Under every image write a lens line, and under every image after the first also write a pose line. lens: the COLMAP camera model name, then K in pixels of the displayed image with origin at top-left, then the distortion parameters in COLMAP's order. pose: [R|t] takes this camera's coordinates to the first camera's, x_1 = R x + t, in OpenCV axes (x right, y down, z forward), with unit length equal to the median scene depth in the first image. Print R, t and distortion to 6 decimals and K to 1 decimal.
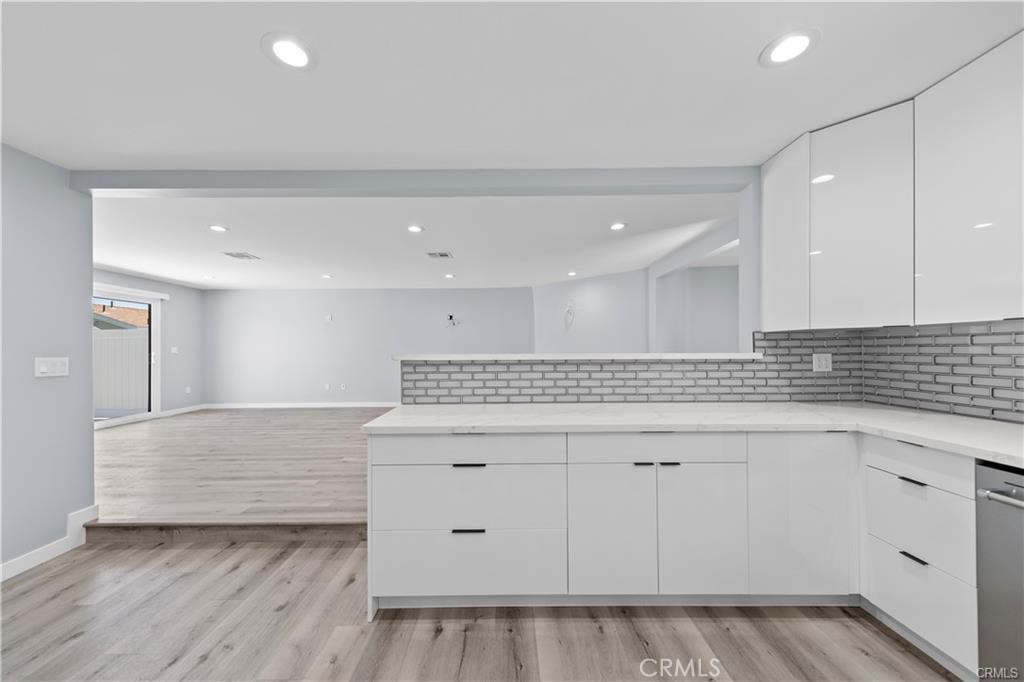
lens RADIAL K [[362.6, 0, 505.6], [0, 362.6, 348.0], [0, 0, 1]] dist [0.014329, -0.004514]
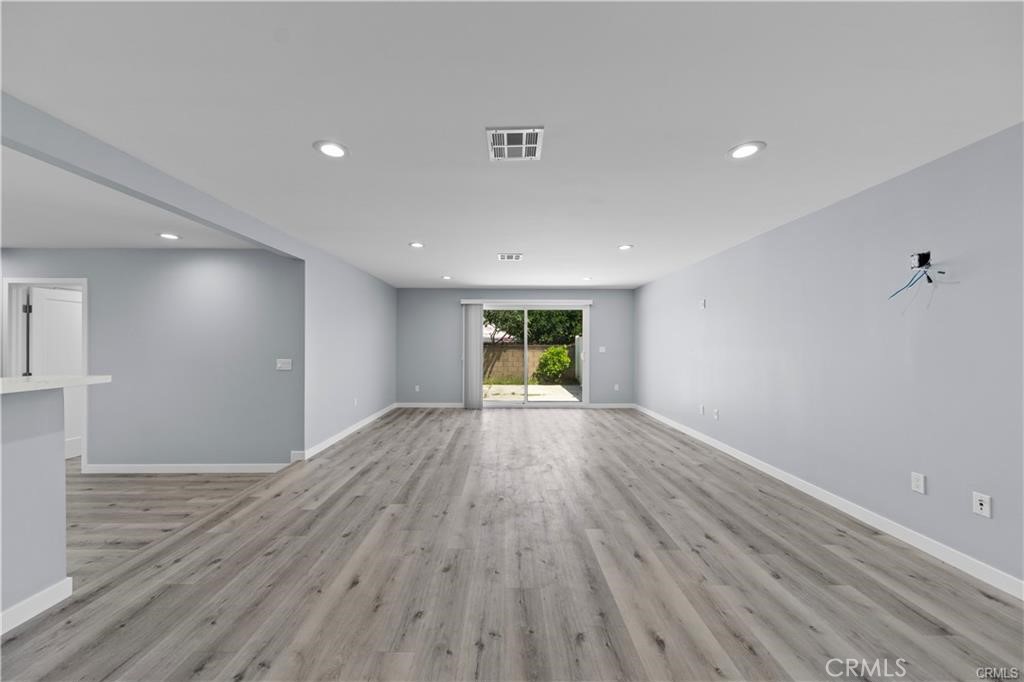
lens RADIAL K [[356.5, 0, 506.5], [0, 356.5, 341.7], [0, 0, 1]] dist [0.006881, -0.000140]
pose [[0.005221, -0.001272, -0.999986, 0.168288], [0.001018, 0.999999, -0.001267, -0.016609], [0.999986, -0.001012, 0.005222, 0.714426]]
